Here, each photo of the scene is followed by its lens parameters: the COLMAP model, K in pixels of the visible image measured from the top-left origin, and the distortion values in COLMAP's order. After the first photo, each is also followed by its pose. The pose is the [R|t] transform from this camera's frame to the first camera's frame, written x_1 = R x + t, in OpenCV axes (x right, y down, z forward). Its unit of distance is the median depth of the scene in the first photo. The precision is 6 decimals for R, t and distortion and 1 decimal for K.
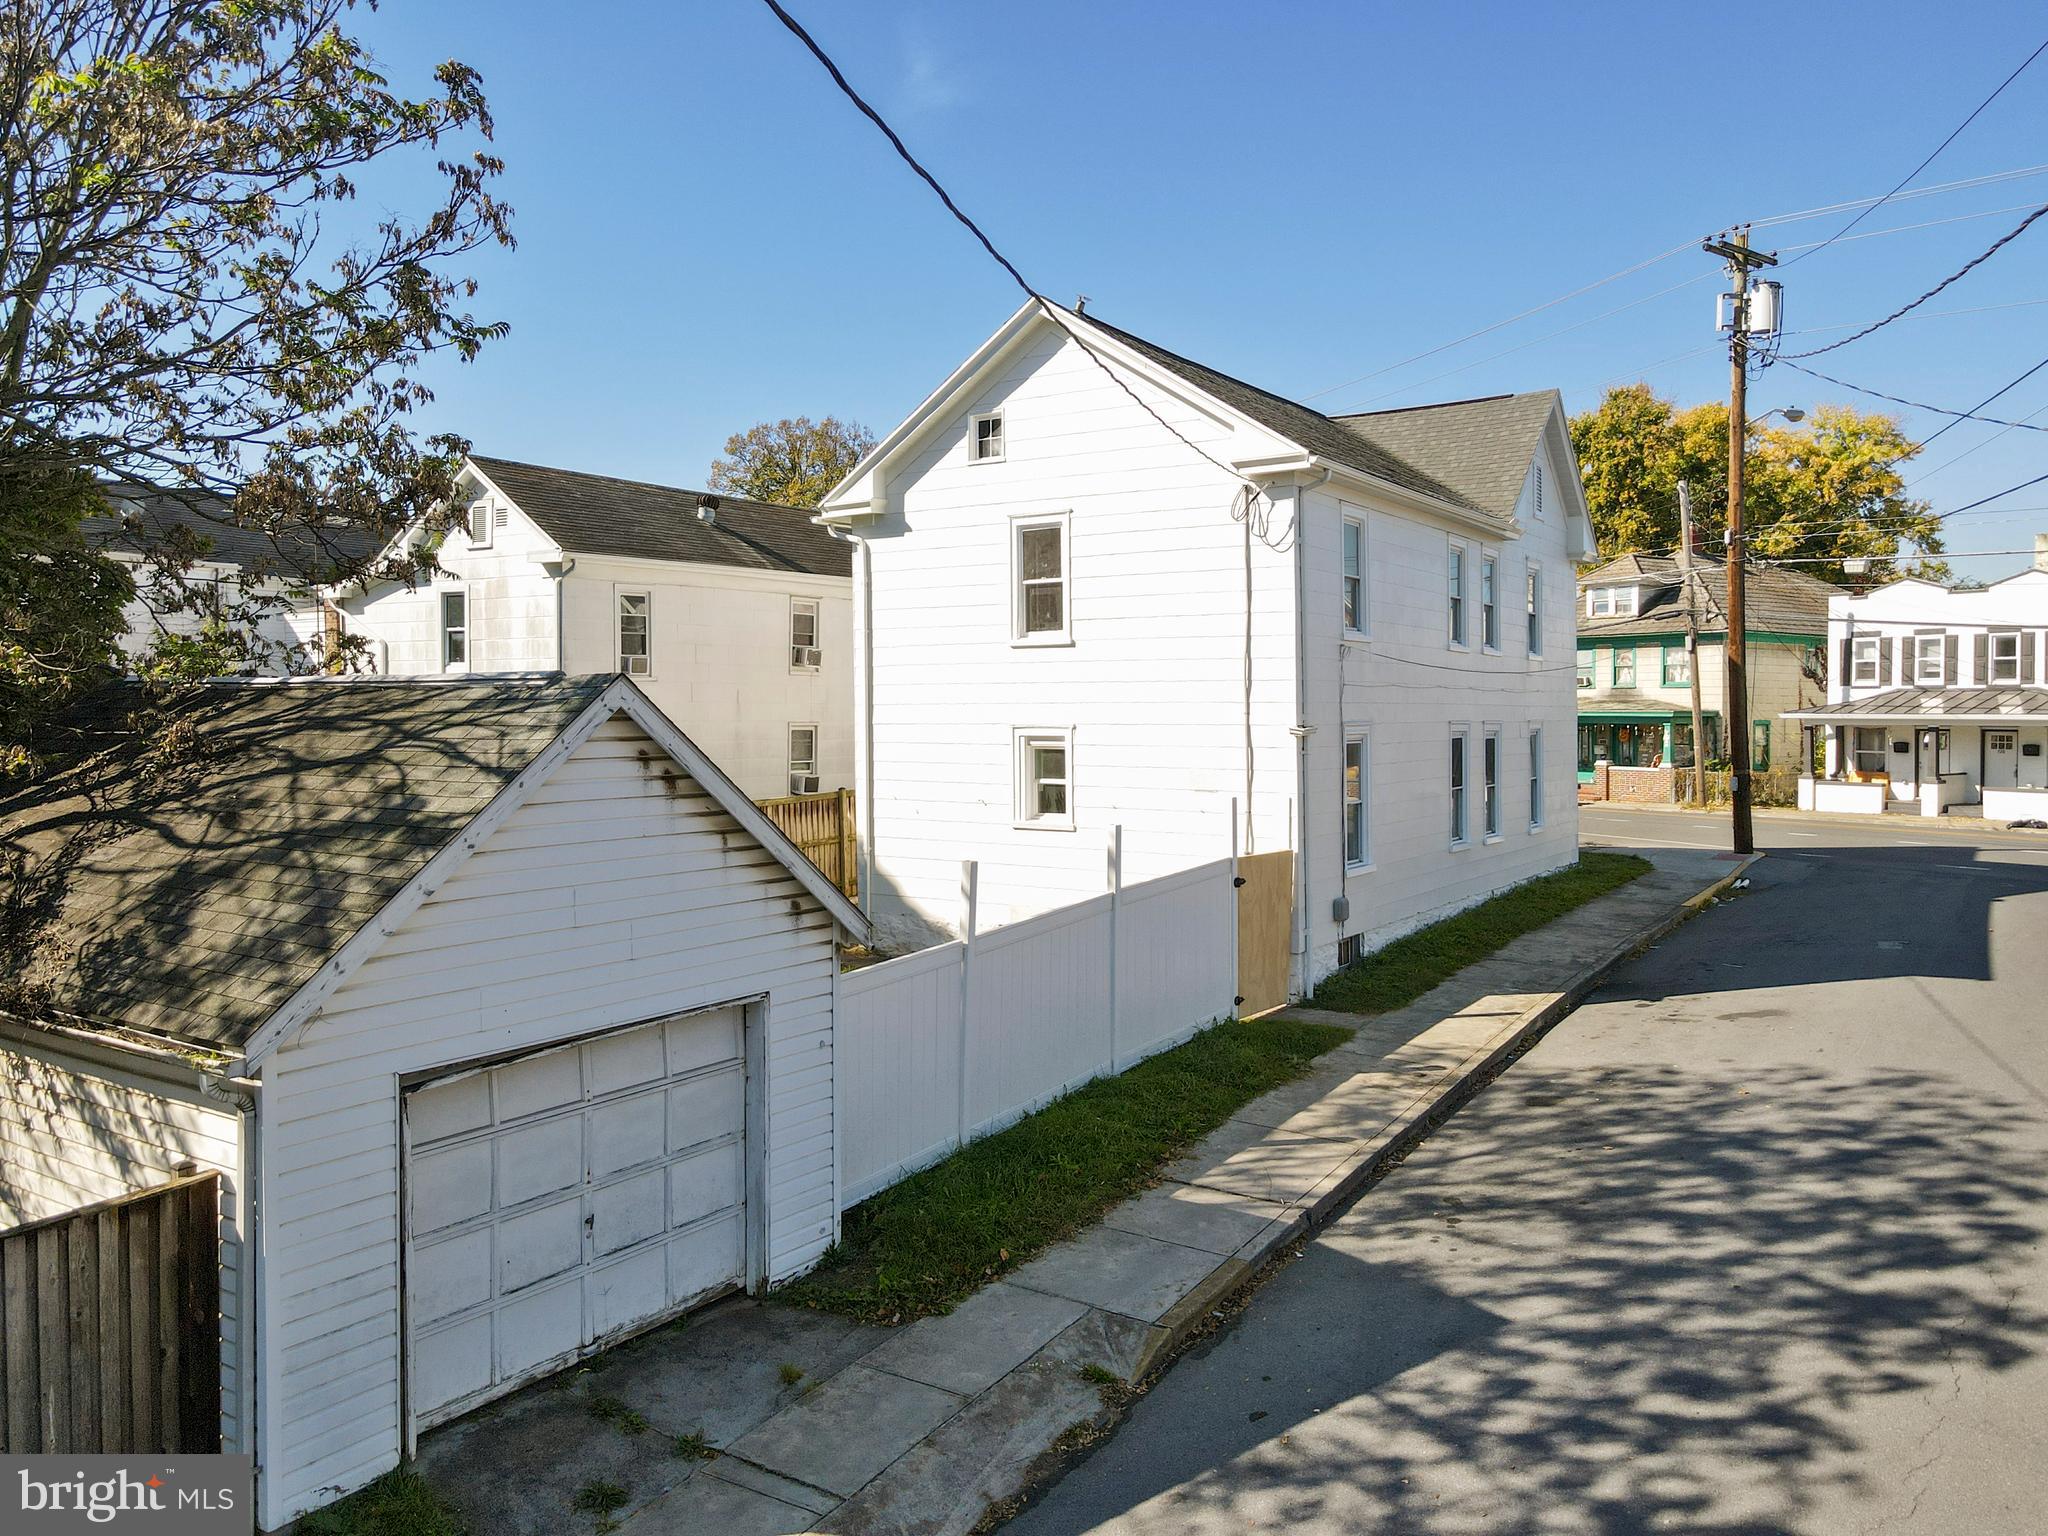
lens RADIAL K [[1596.8, 0, 1042.0], [0, 1596.8, 766.1], [0, 0, 1]] dist [0.011925, 0.036273]
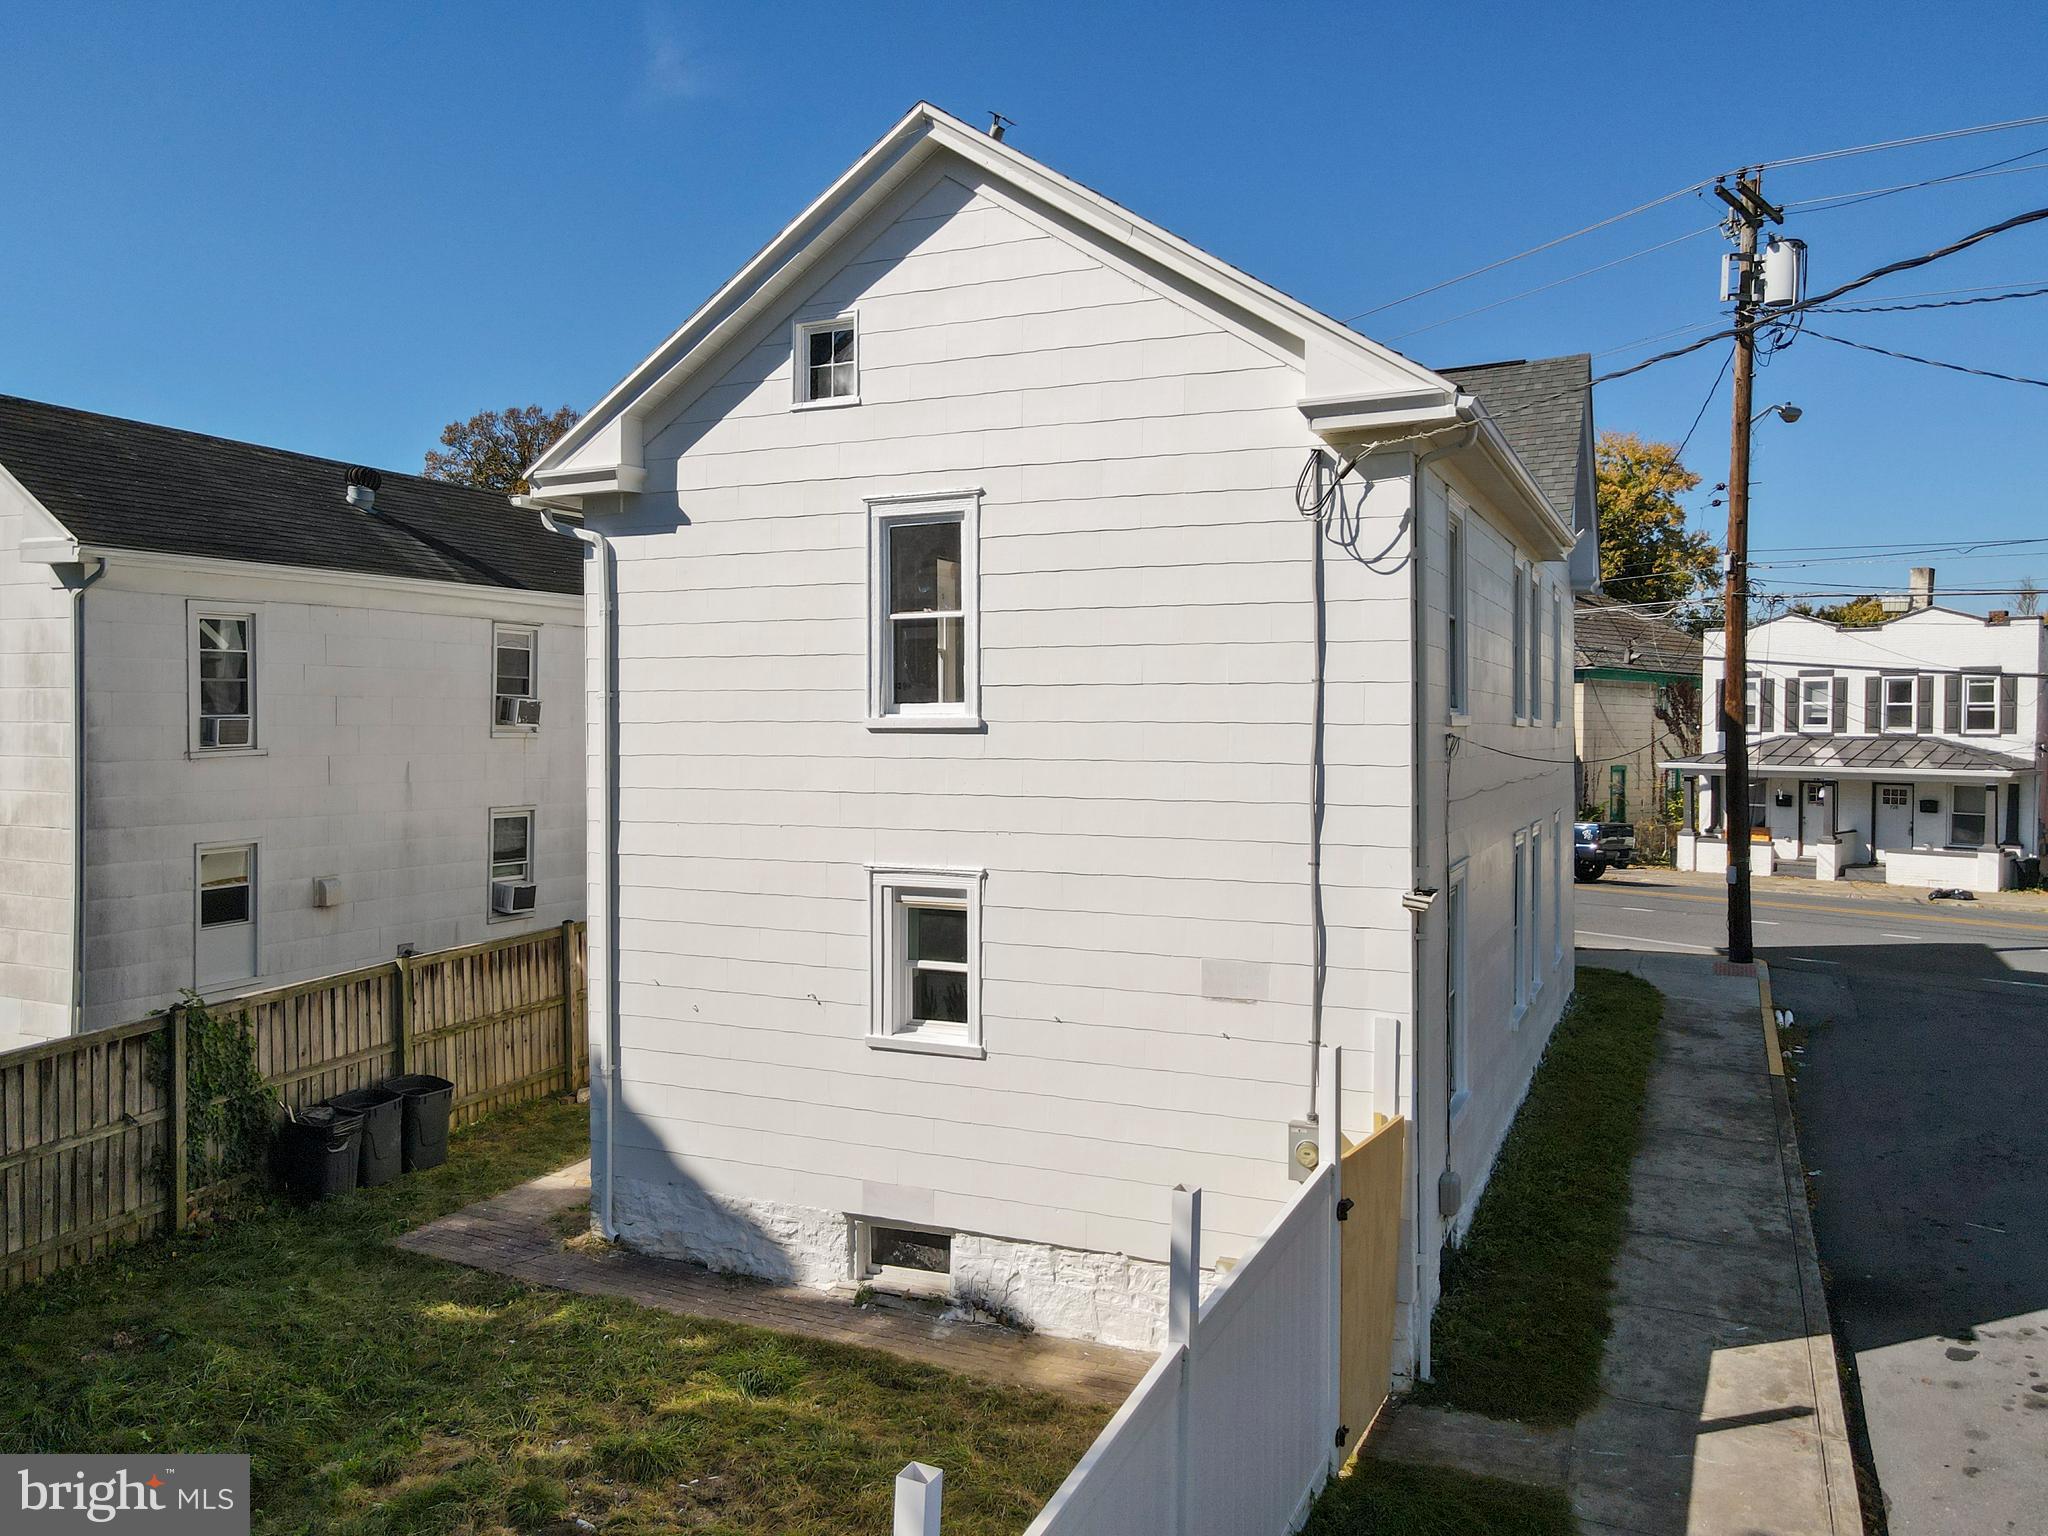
lens RADIAL K [[1596.8, 0, 1016.4], [0, 1596.8, 761.5], [0, 0, 1]] dist [0.011925, 0.036273]
pose [[0.990012, 0.003140, 0.140946, -0.036911], [-0.001487, 0.999929, -0.011834, -0.043908], [-0.140973, 0.011506, 0.989947, 0.332890]]
